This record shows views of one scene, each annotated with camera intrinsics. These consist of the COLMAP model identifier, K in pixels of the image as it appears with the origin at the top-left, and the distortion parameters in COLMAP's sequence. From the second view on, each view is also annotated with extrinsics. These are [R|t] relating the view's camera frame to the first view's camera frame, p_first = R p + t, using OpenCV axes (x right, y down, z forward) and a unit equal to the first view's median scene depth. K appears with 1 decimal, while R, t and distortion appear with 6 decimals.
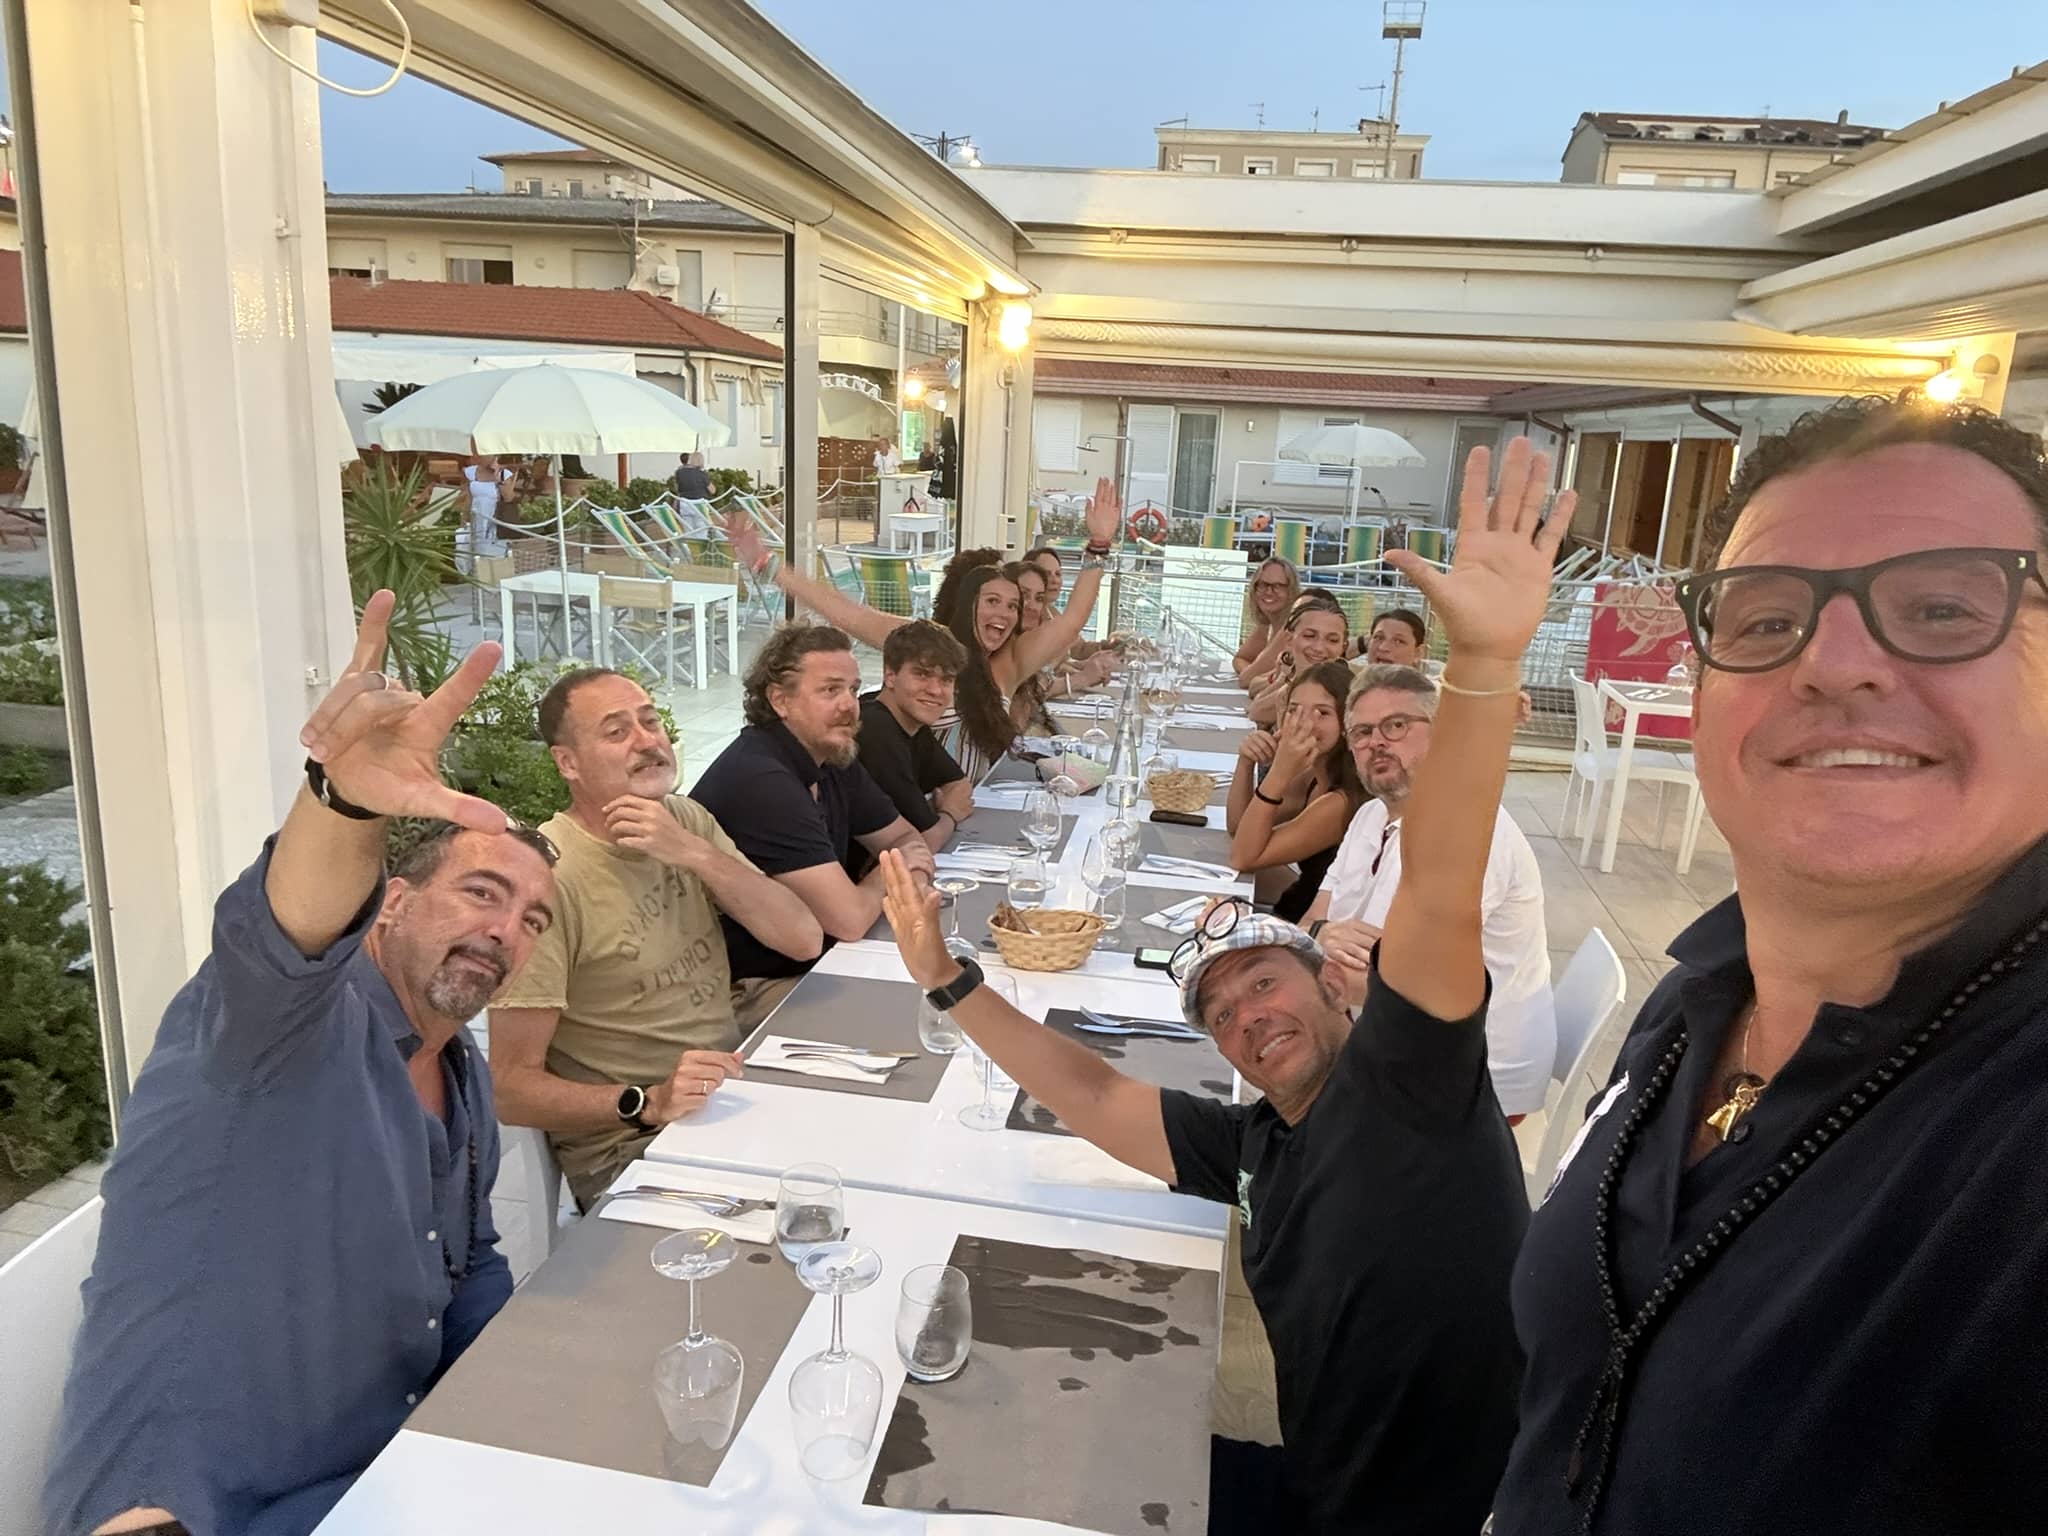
lens RADIAL K [[1339.2, 0, 1010.3], [0, 1339.2, 751.5], [0, 0, 1]] dist [0.132930, -0.216203]
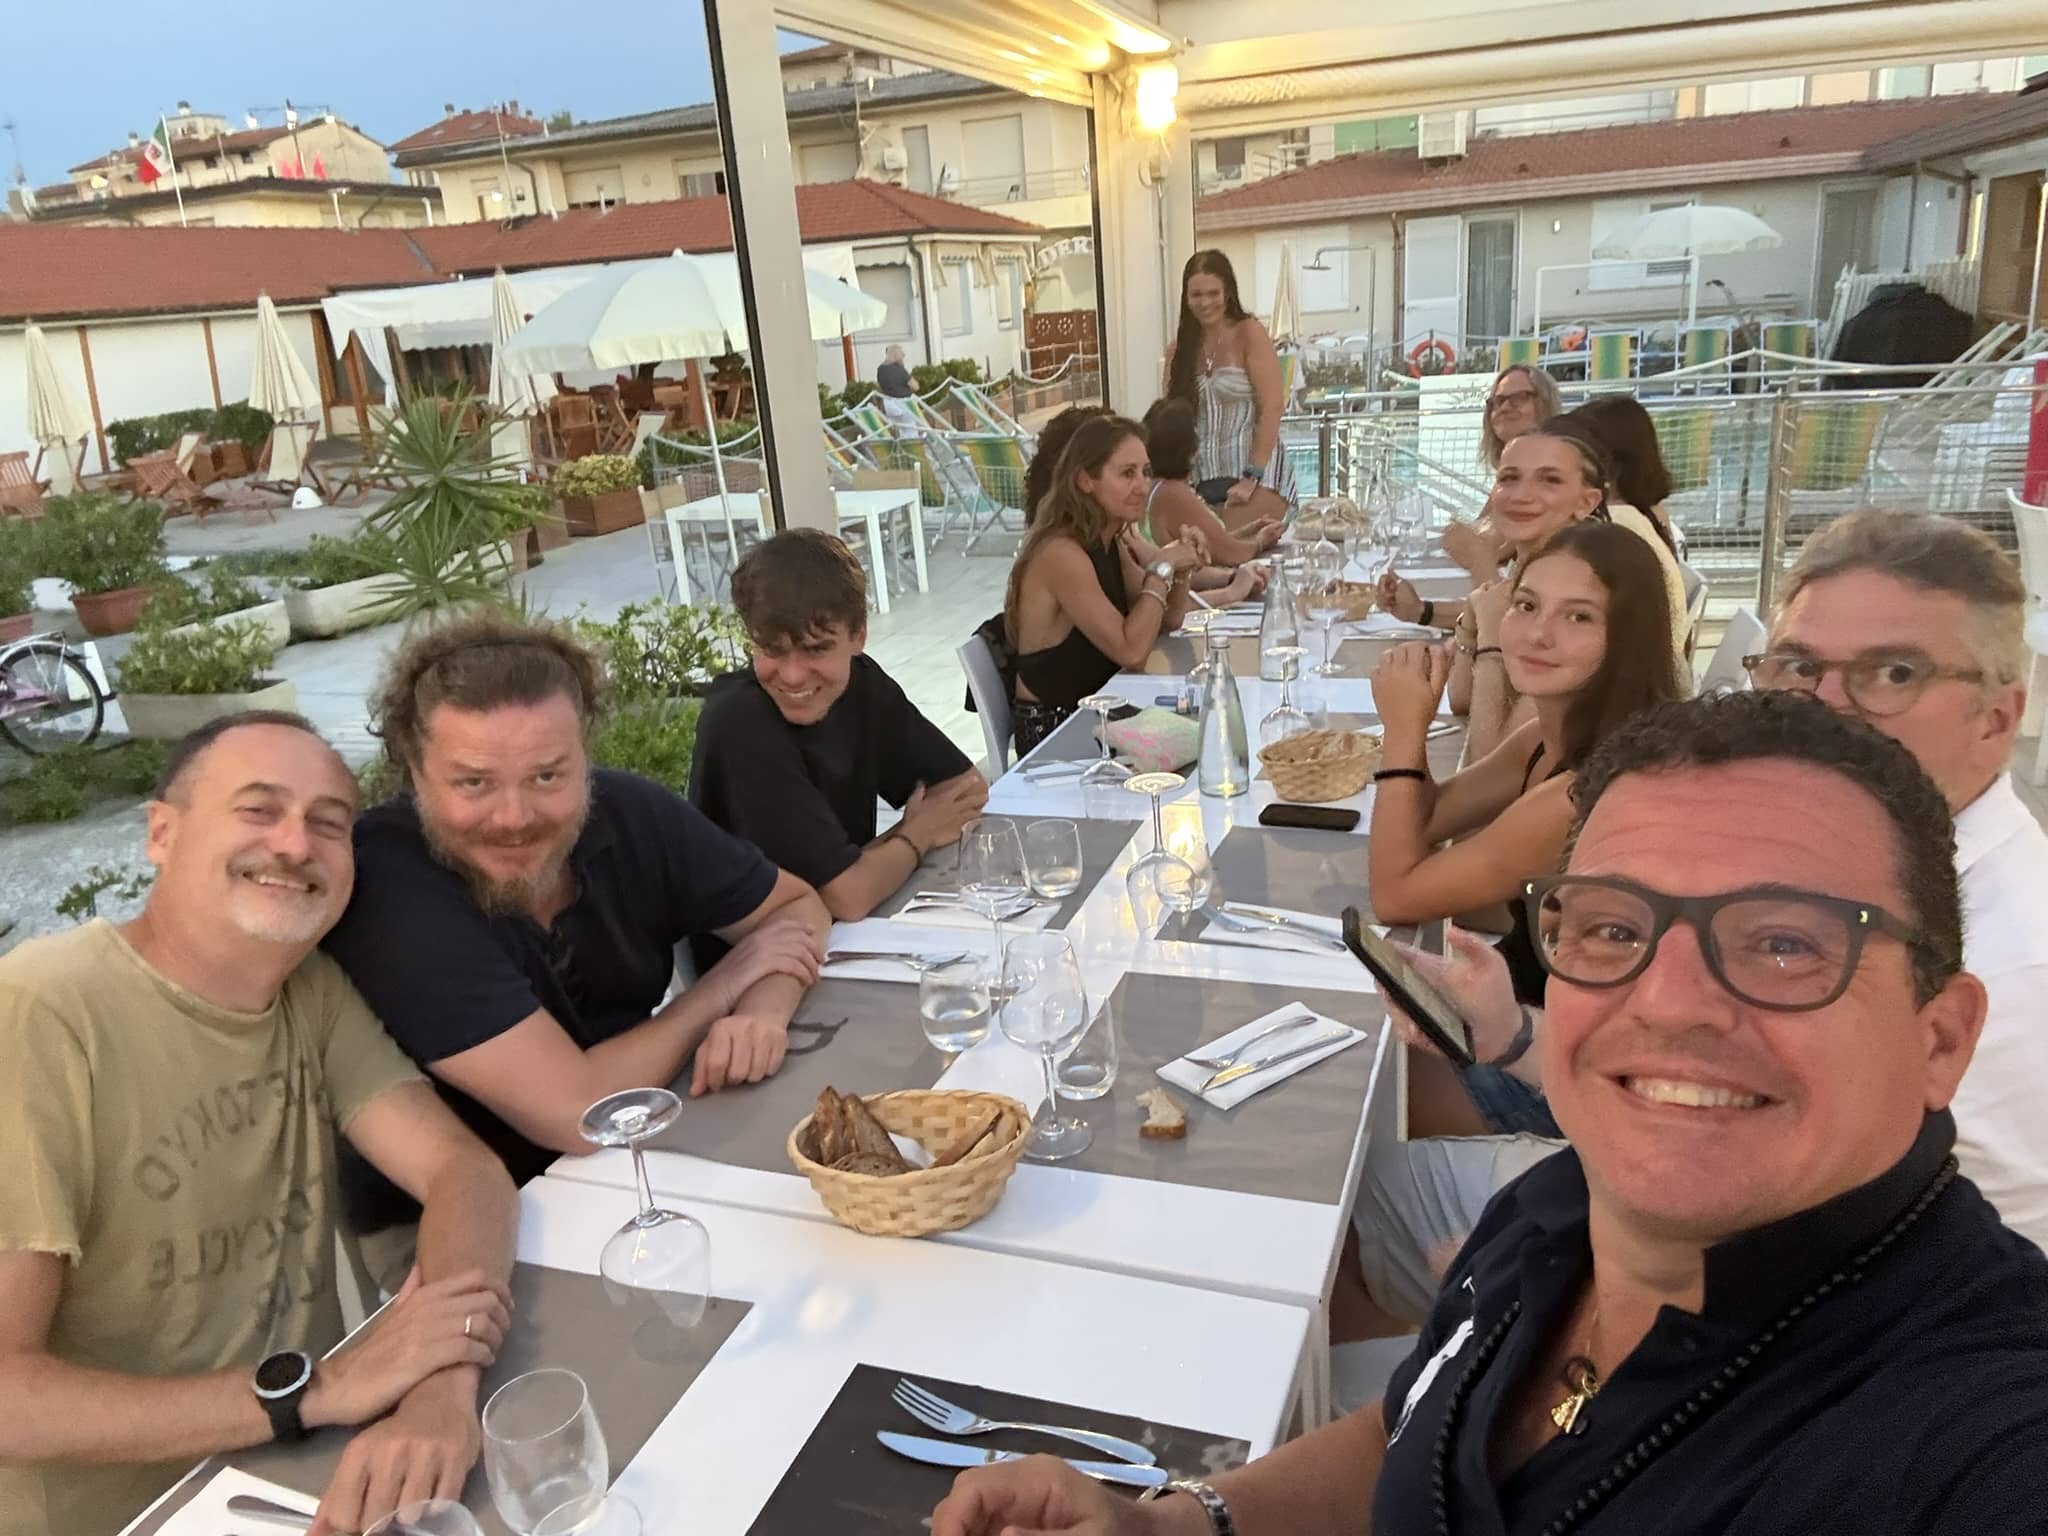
lens RADIAL K [[1402.0, 0, 1024.0], [0, 1402.0, 768.0], [0, 0, 1]] dist [0.068874, -0.093085]
pose [[0.976006, -0.063761, -0.208199, 0.053877], [0.081691, 0.993547, 0.078684, -0.012672], [0.201839, -0.093804, 0.974916, 0.149250]]
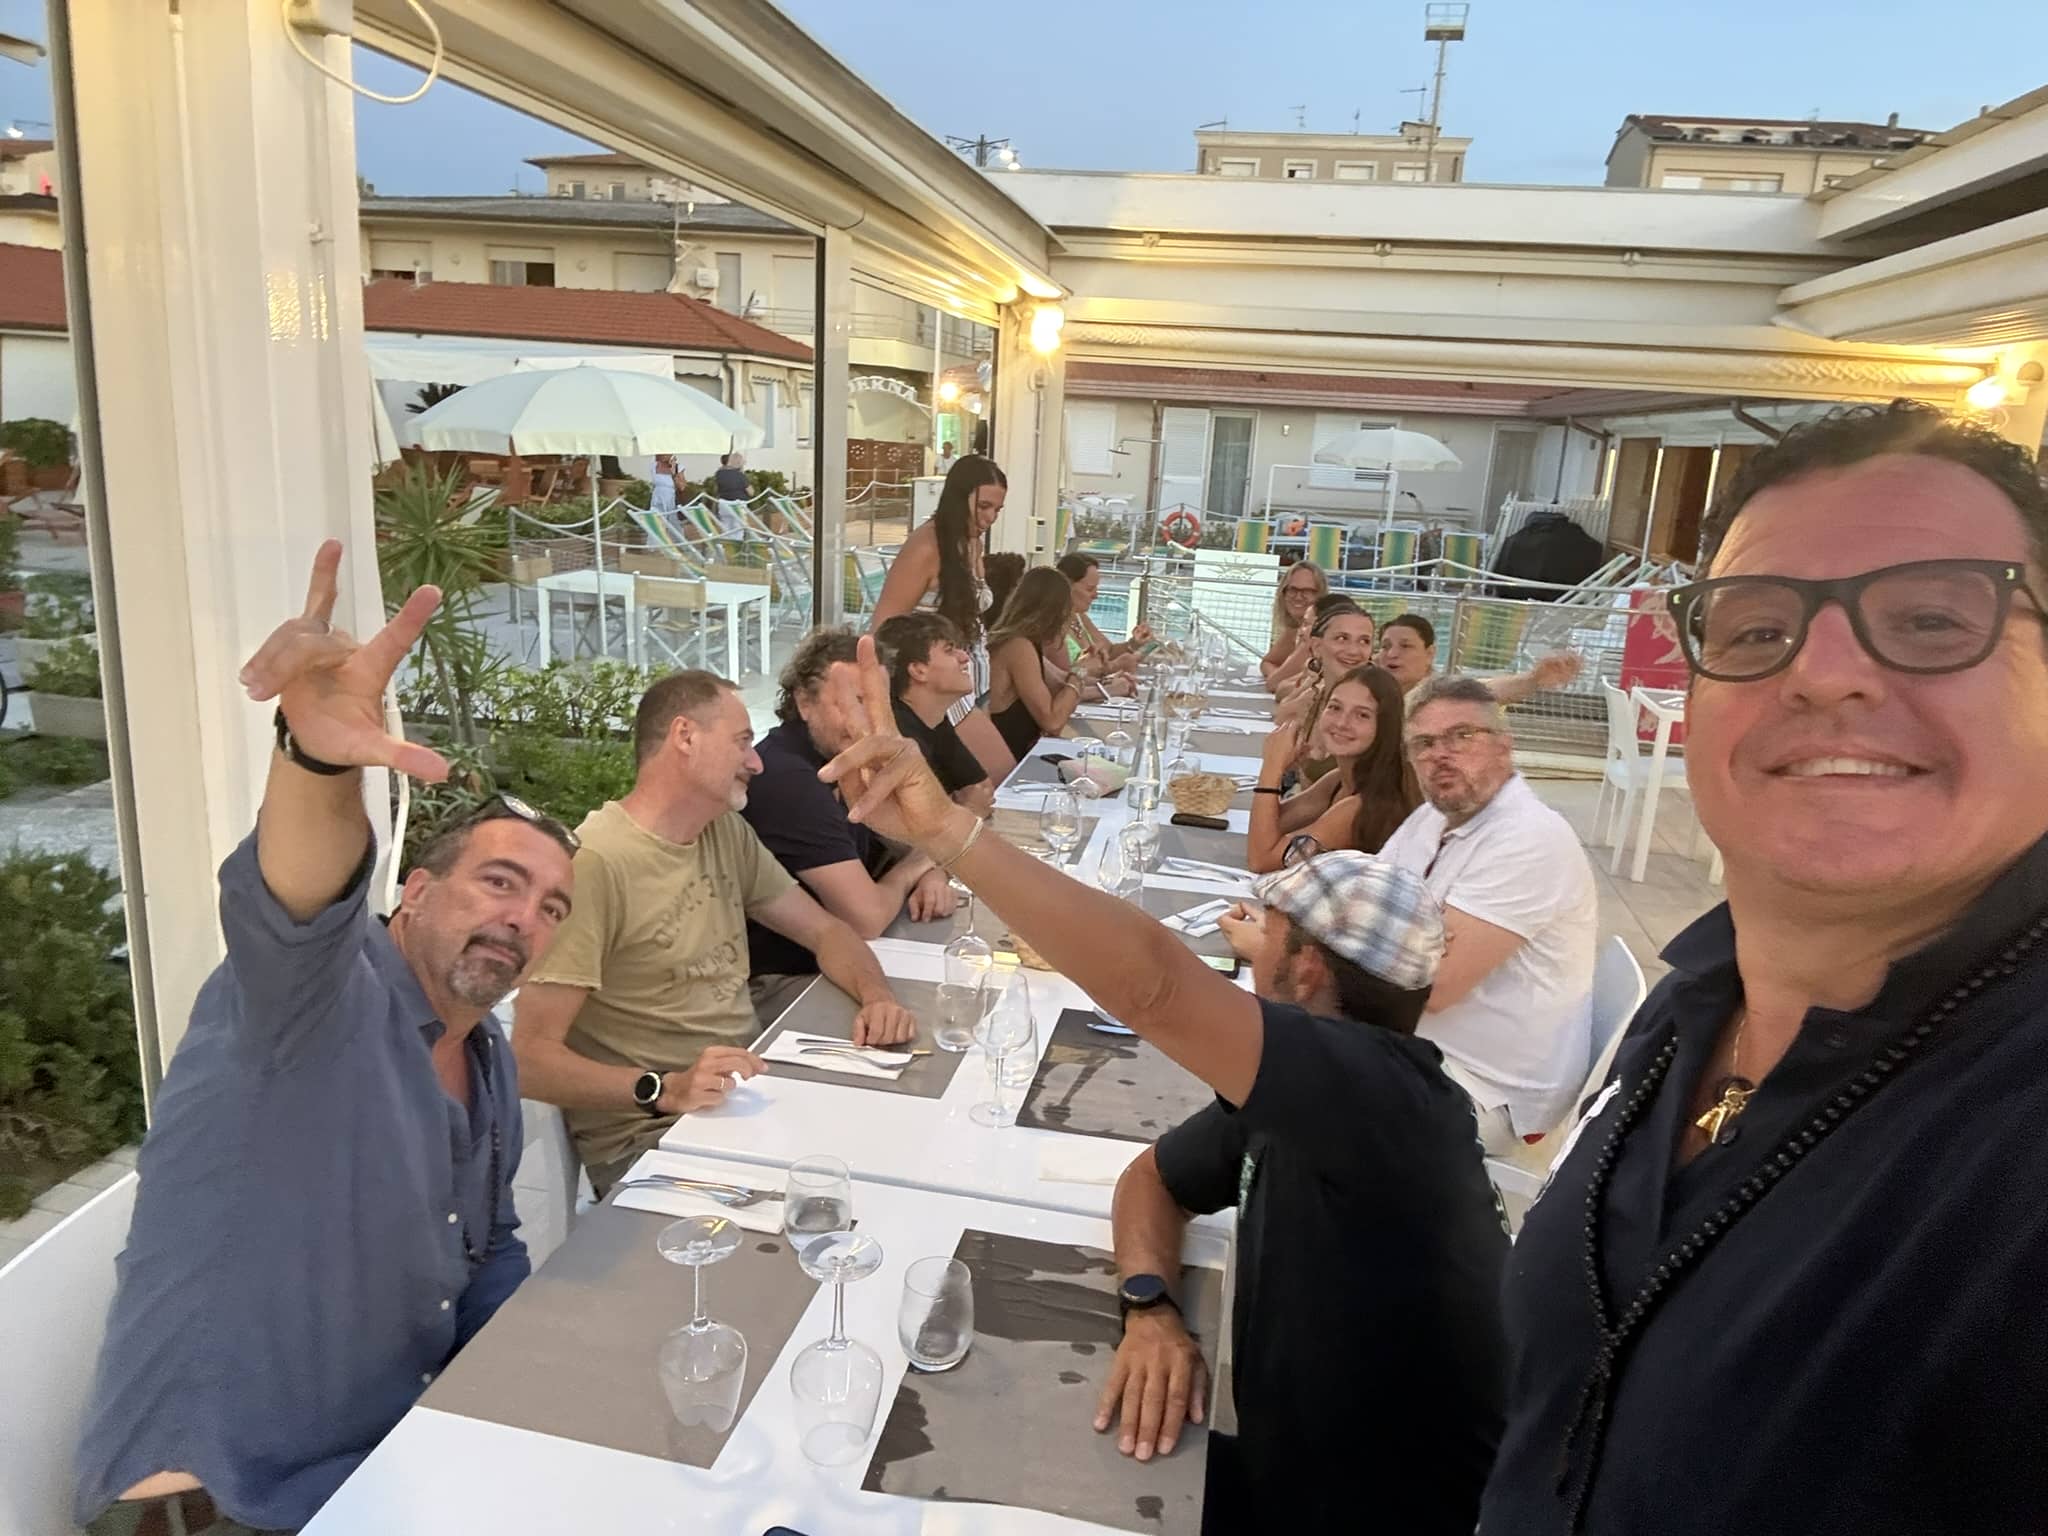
lens RADIAL K [[1339.2, 0, 1010.3], [0, 1339.2, 751.5], [0, 0, 1]] dist [0.132930, -0.216203]
pose [[0.999655, 0.010316, -0.024154, 0.003127], [-0.010358, 0.999945, -0.001598, 0.000291], [0.024136, 0.001848, 0.999707, -0.002080]]
